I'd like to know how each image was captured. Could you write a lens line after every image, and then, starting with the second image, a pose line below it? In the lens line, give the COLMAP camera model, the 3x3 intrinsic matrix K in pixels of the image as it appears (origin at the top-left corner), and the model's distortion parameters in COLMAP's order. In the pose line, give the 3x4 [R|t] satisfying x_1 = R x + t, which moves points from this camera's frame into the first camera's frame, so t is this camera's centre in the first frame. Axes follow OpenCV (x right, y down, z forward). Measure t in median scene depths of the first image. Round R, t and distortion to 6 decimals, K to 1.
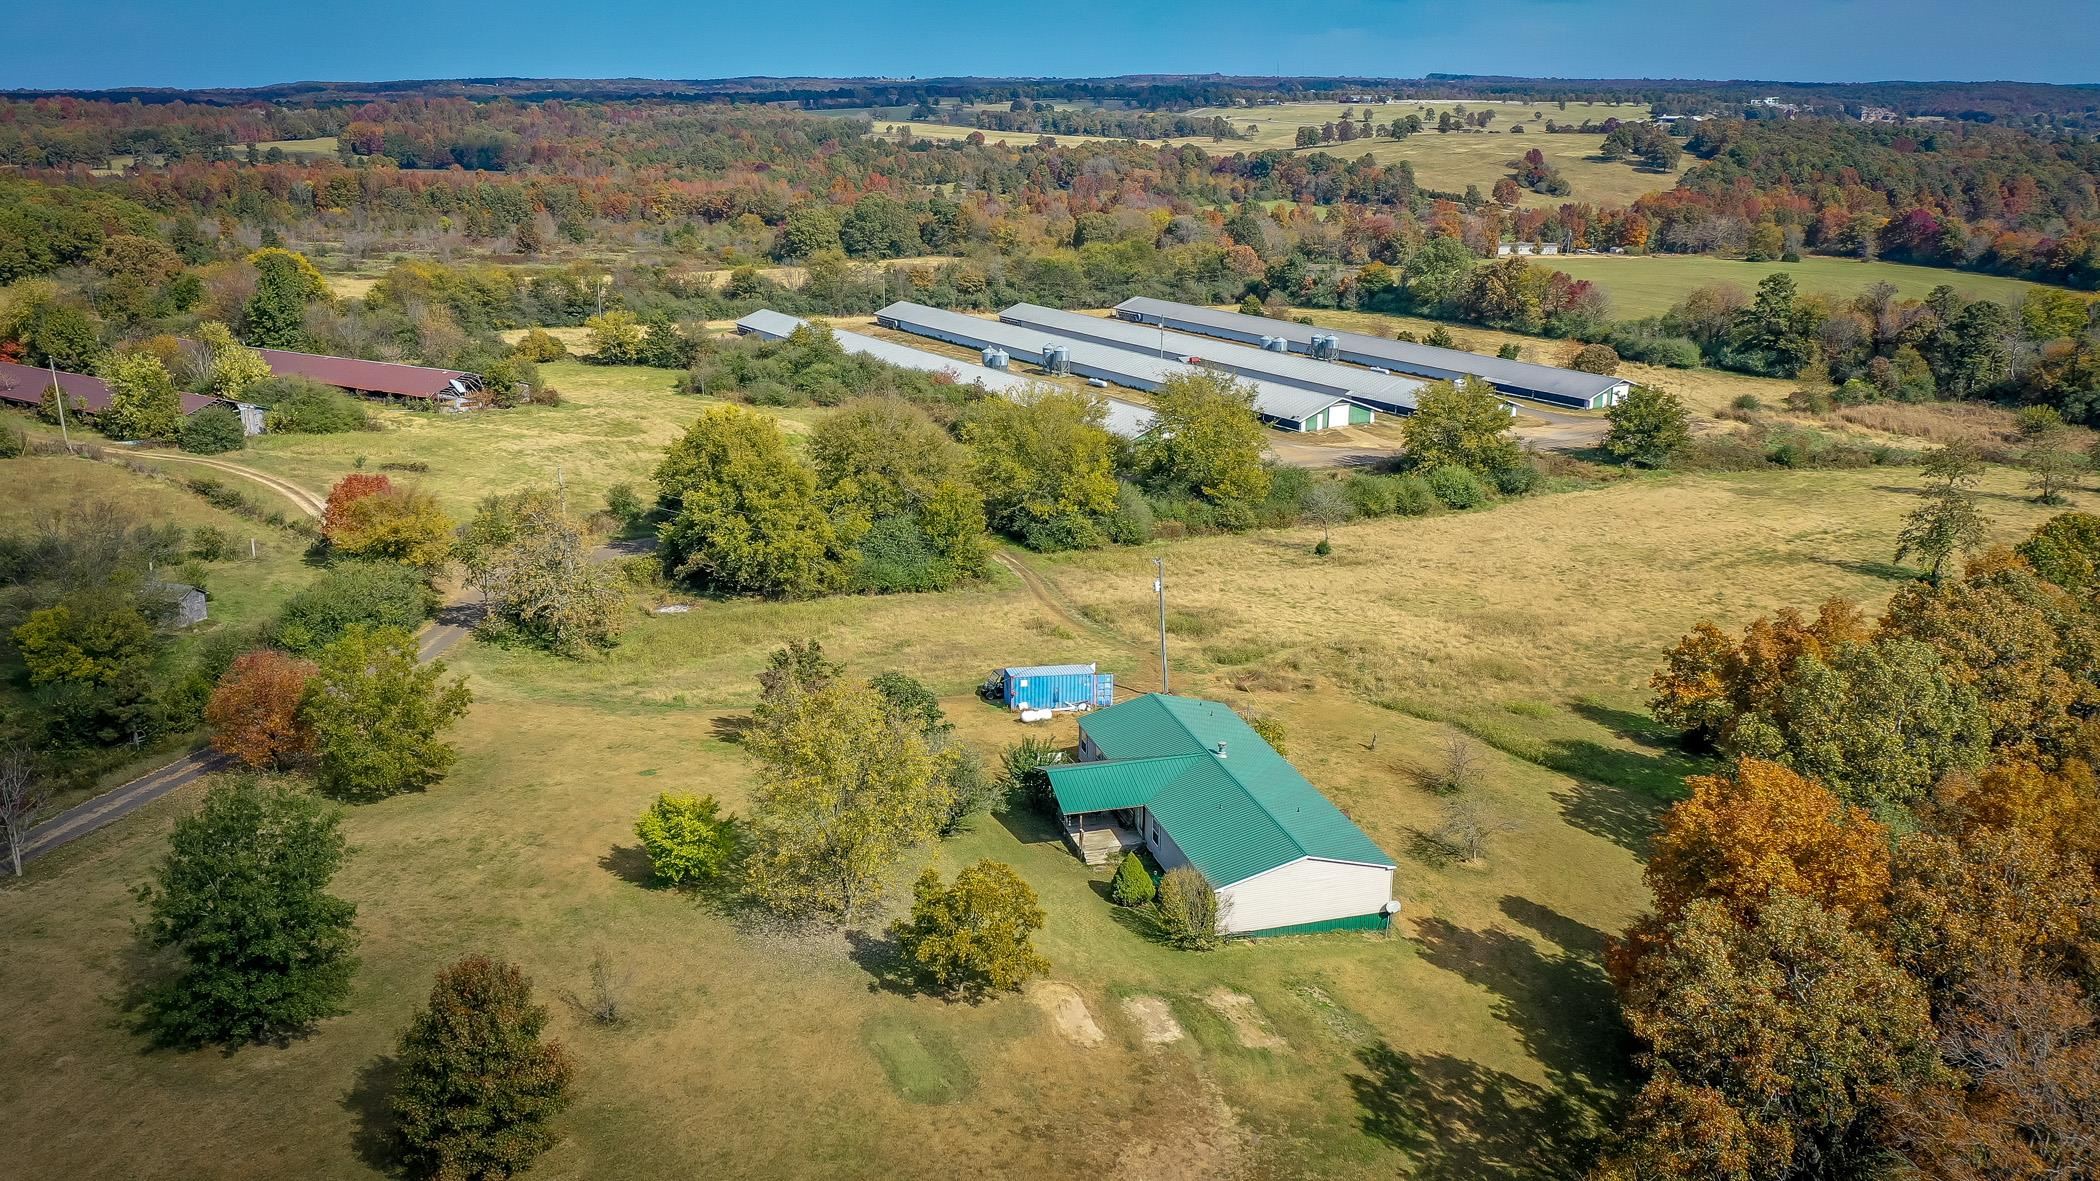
lens RADIAL K [[1645.9, 0, 1054.2], [0, 1645.9, 594.0], [0, 0, 1]] dist [0.025468, 0.004558]
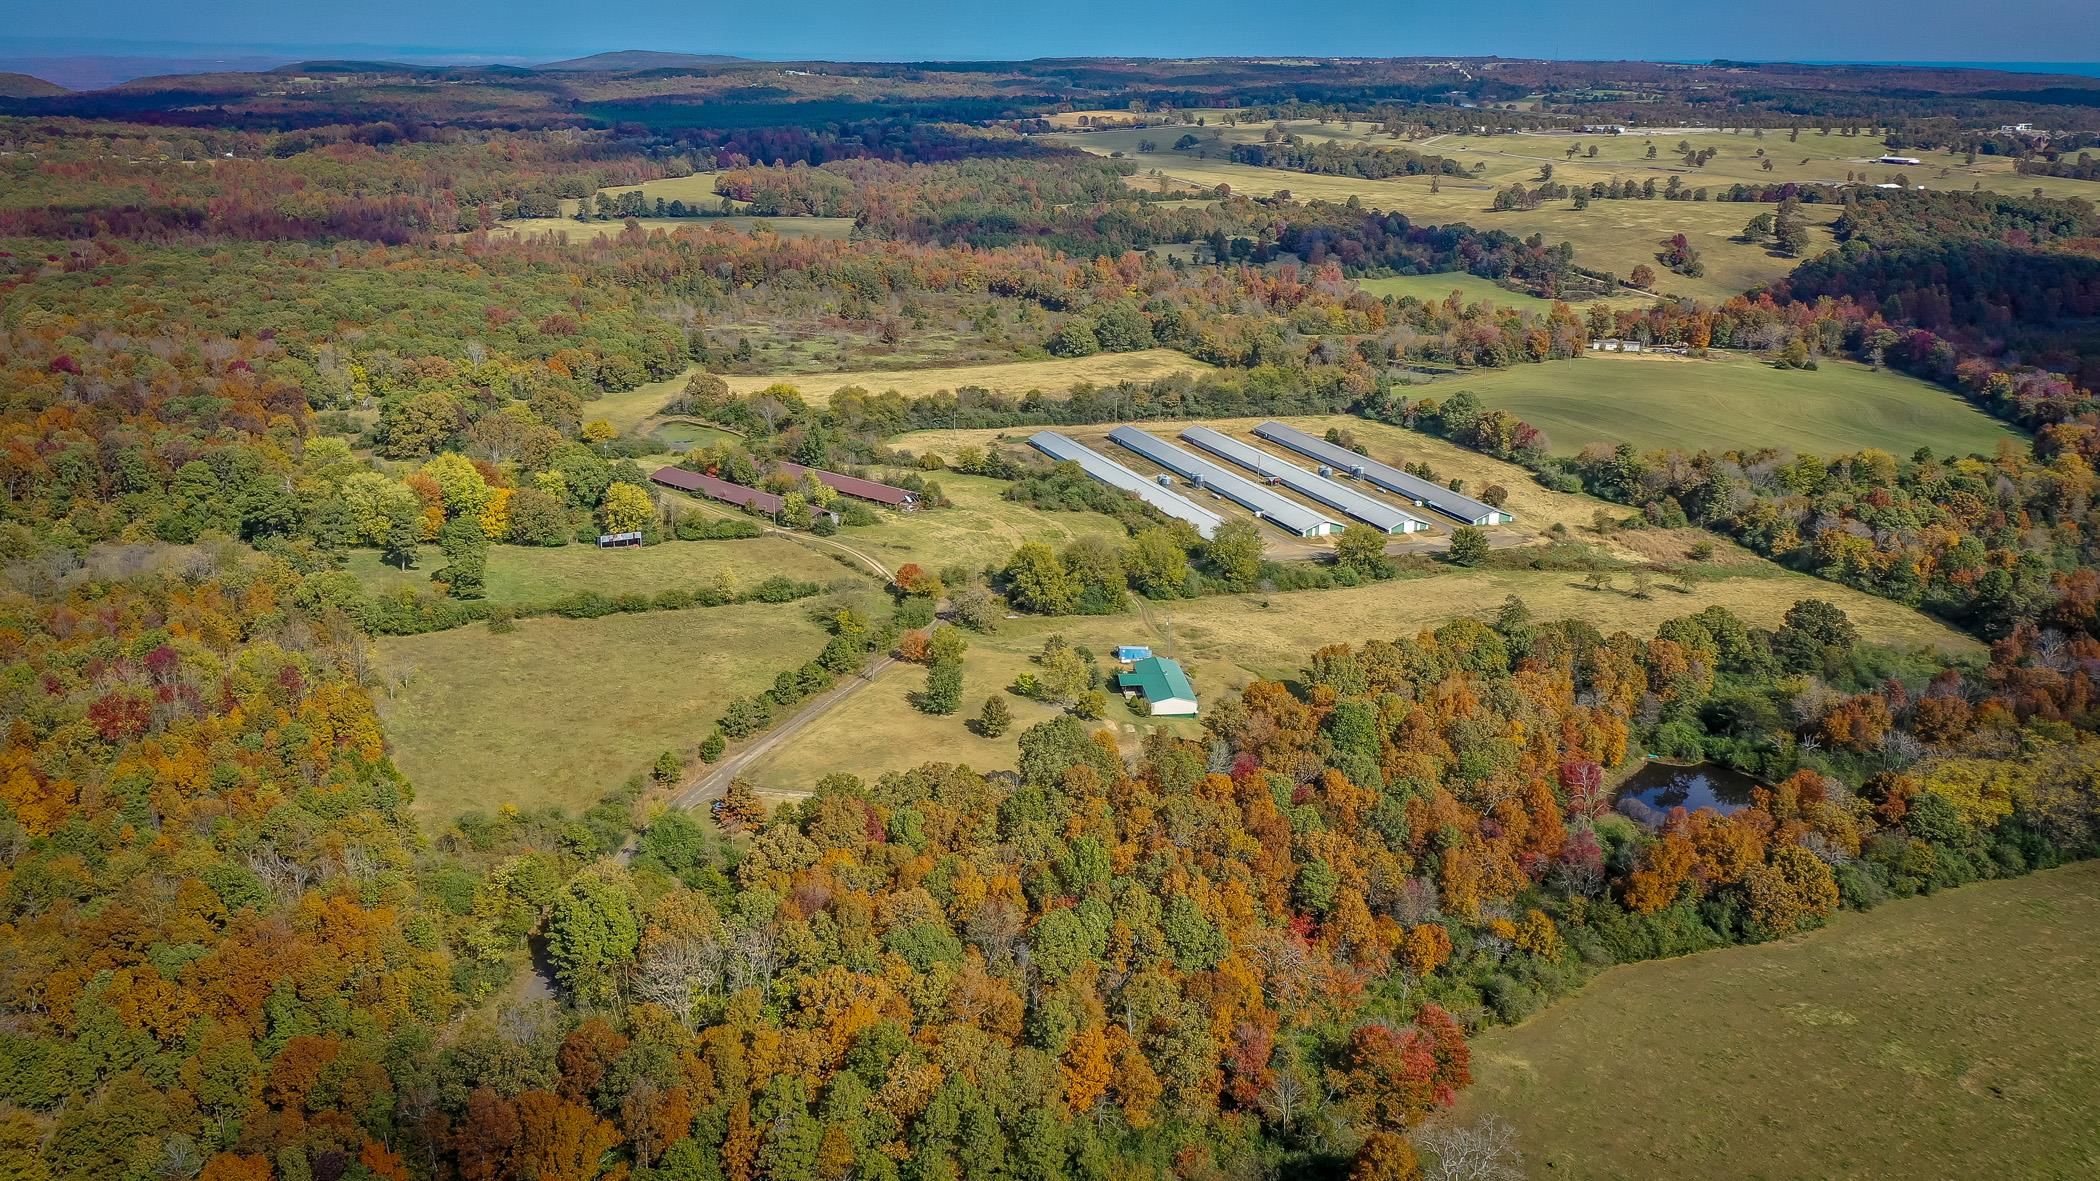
lens RADIAL K [[1645.9, 0, 1053.2], [0, 1645.9, 595.2], [0, 0, 1]] dist [0.025468, 0.004558]
pose [[0.986684, 0.060032, -0.151162, 0.116128], [-0.056237, 0.997989, 0.029261, -0.050583], [0.152614, -0.020370, 0.988076, -0.785395]]
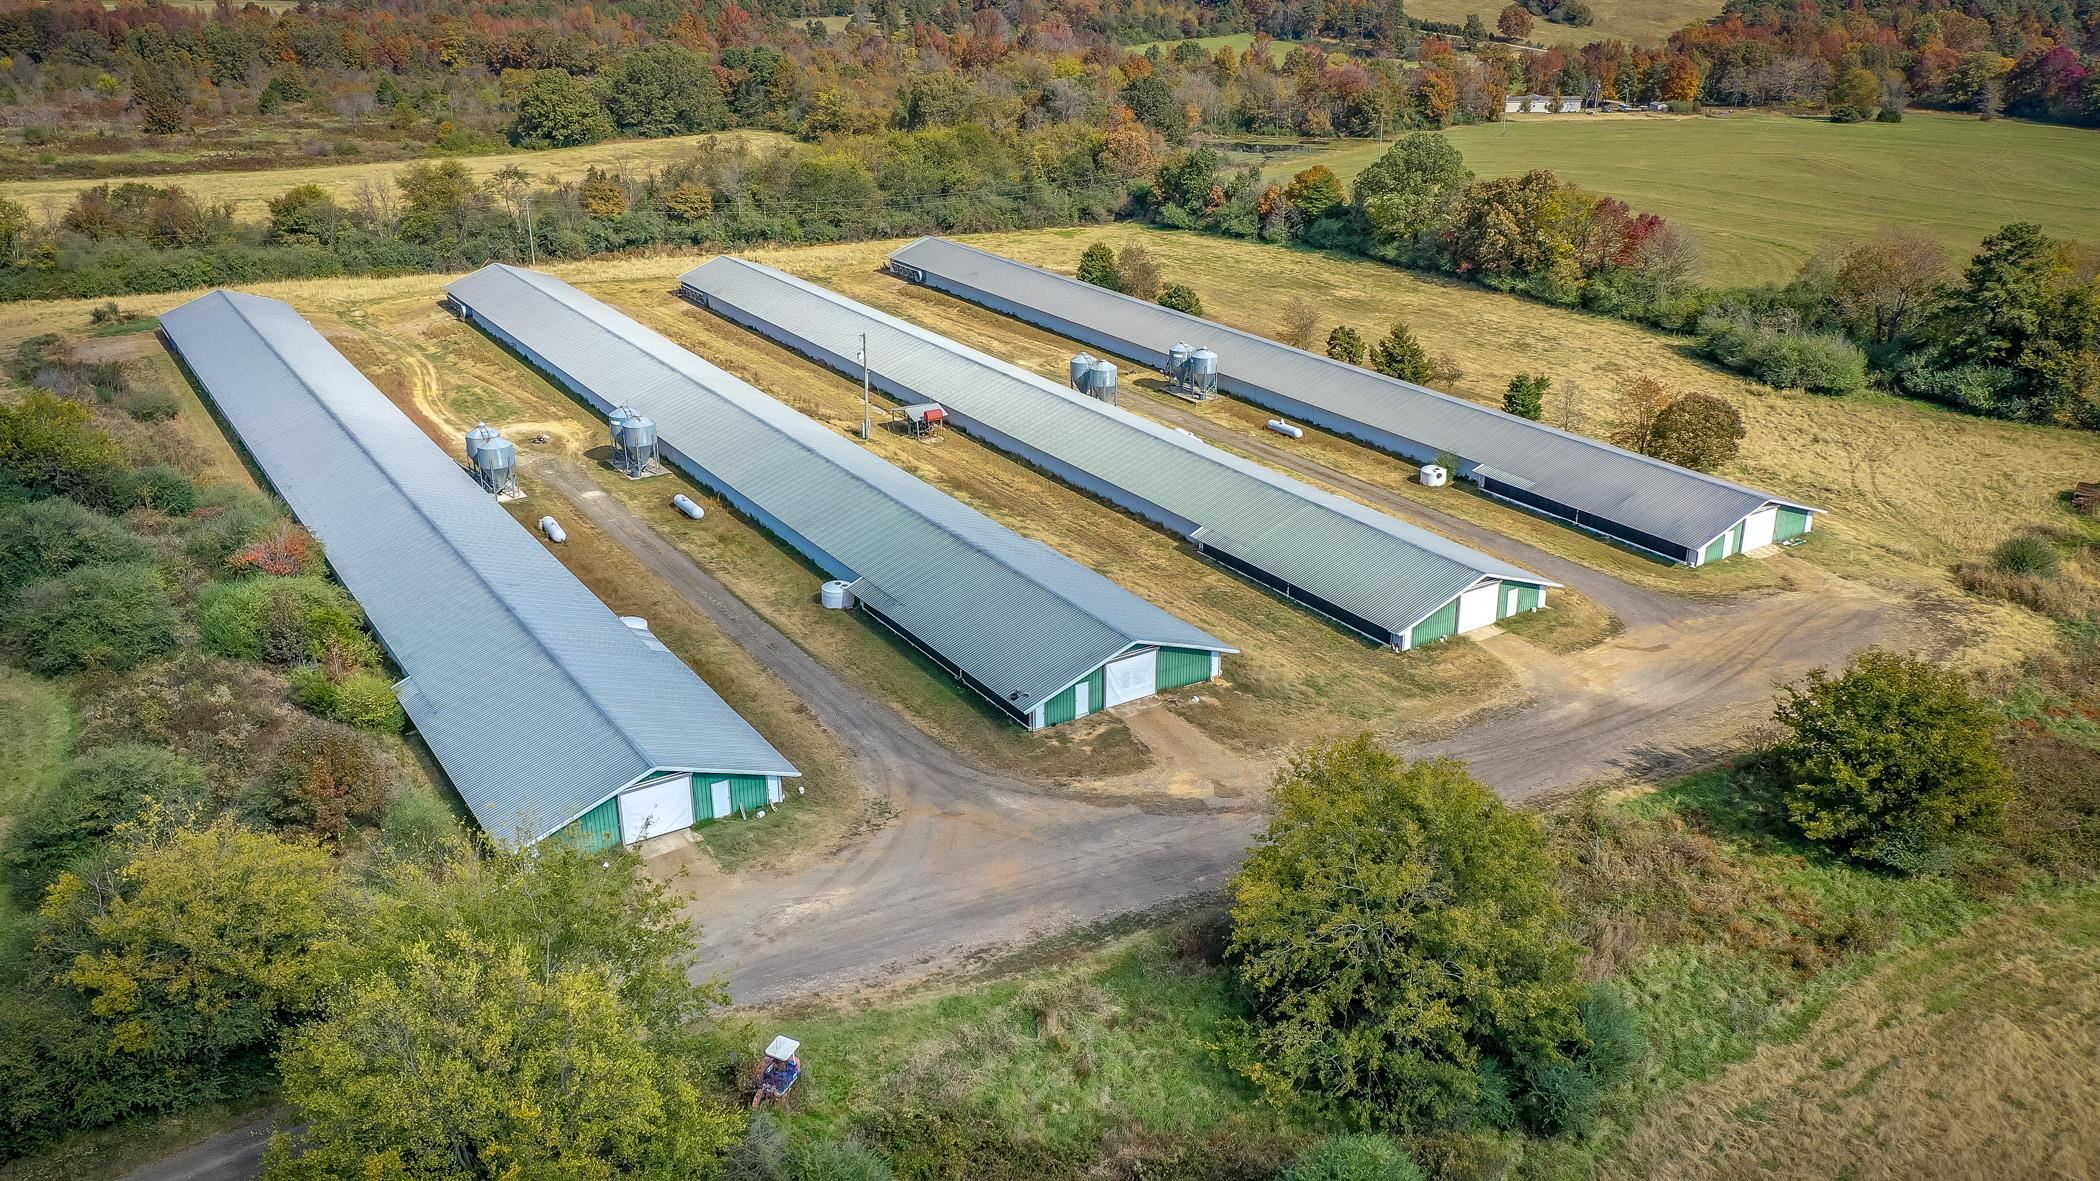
lens RADIAL K [[1645.9, 0, 1060.0], [0, 1645.9, 591.1], [0, 0, 1]] dist [0.025468, 0.004558]
pose [[0.999932, -0.010548, 0.004930, 0.114611], [0.010007, 0.995021, 0.099162, -0.128938], [-0.005951, -0.099106, 0.995059, 0.437884]]
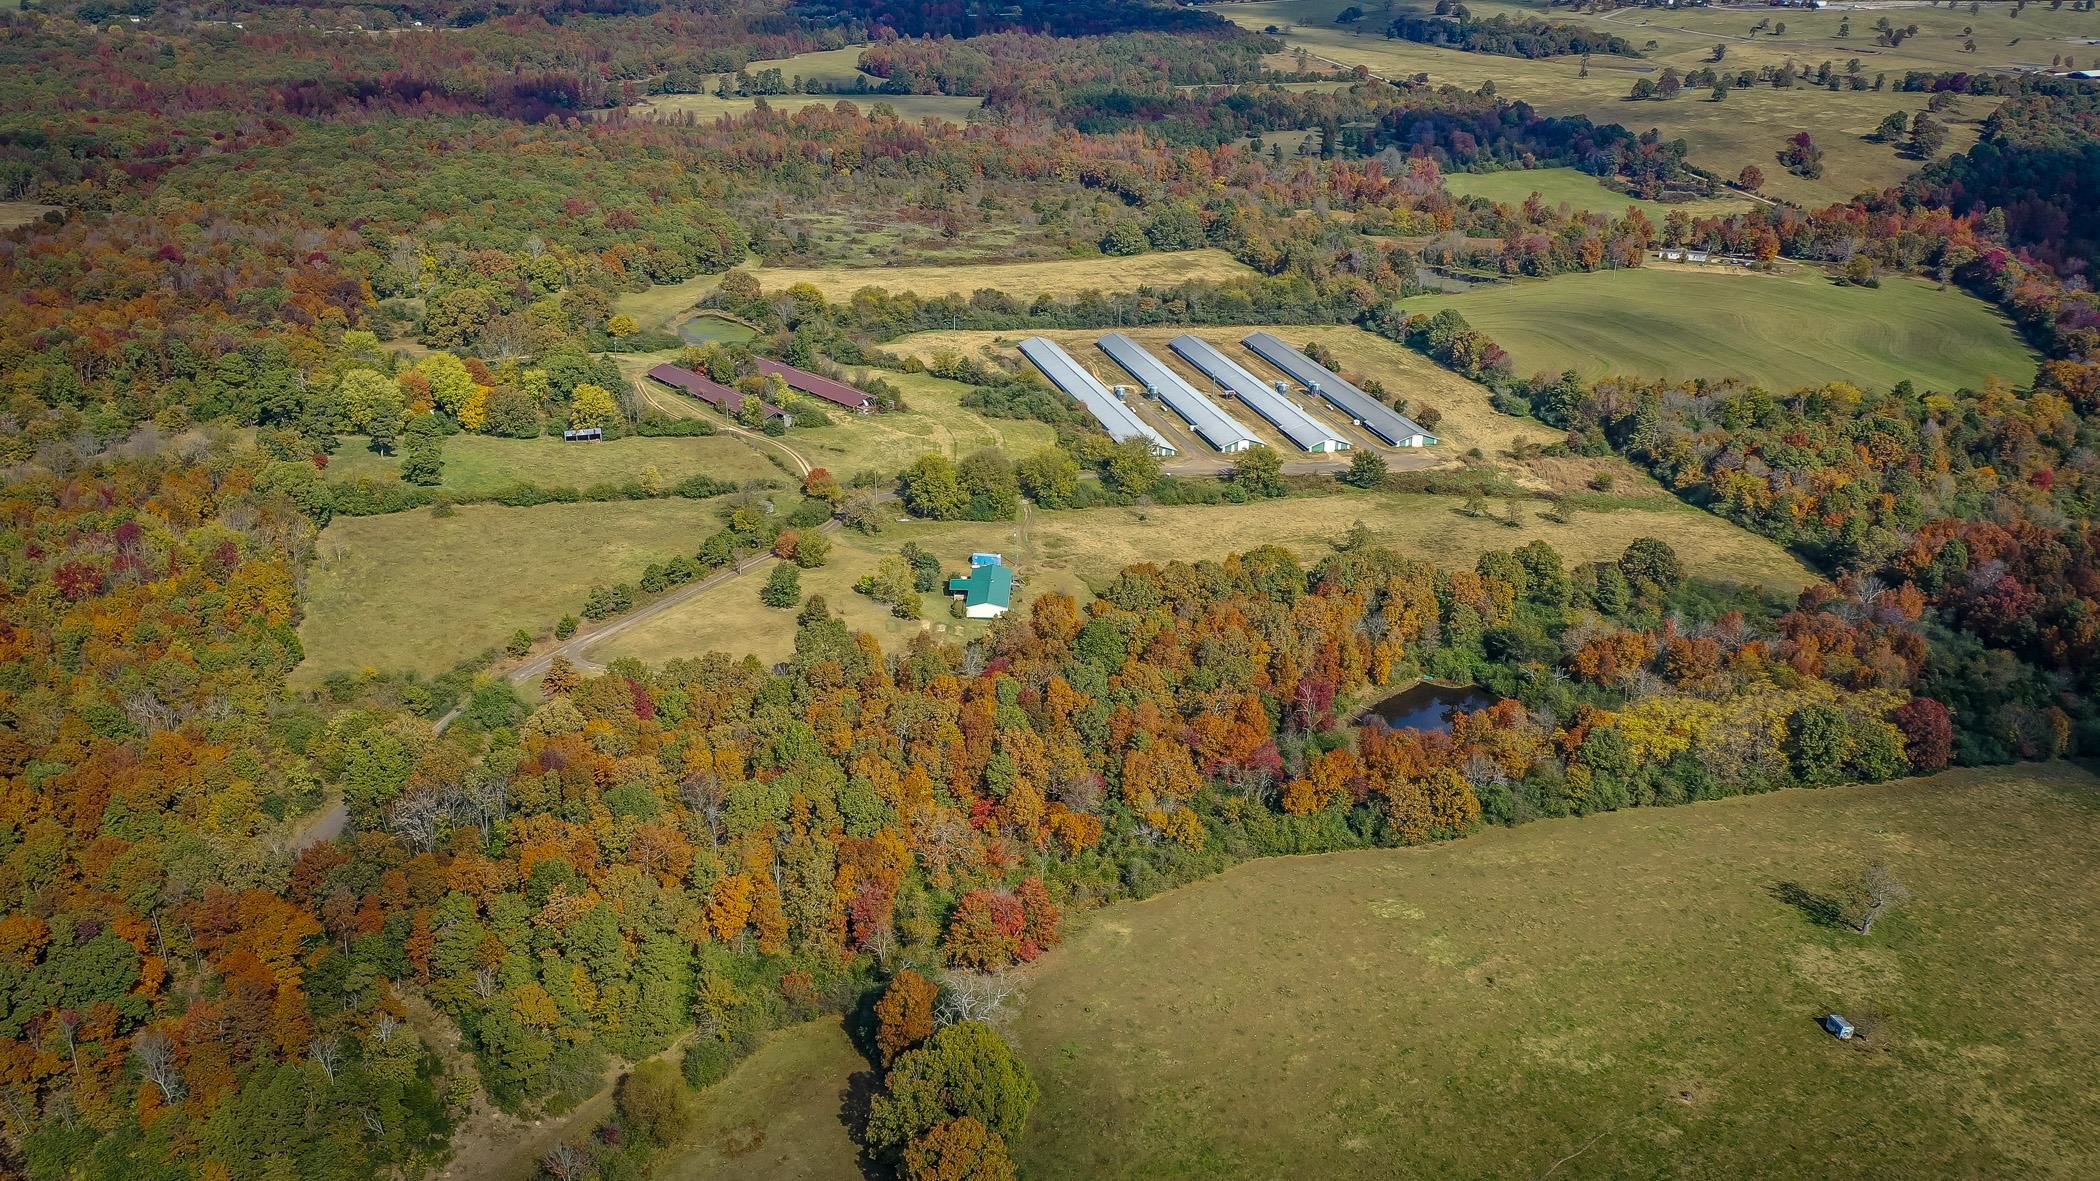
lens RADIAL K [[1645.9, 0, 1054.0], [0, 1645.9, 592.0], [0, 0, 1]] dist [0.025468, 0.004558]
pose [[0.956896, 0.122852, -0.263168, 0.396027], [-0.094334, 0.988471, 0.118432, -0.113181], [0.274683, -0.088501, 0.957453, -0.870656]]
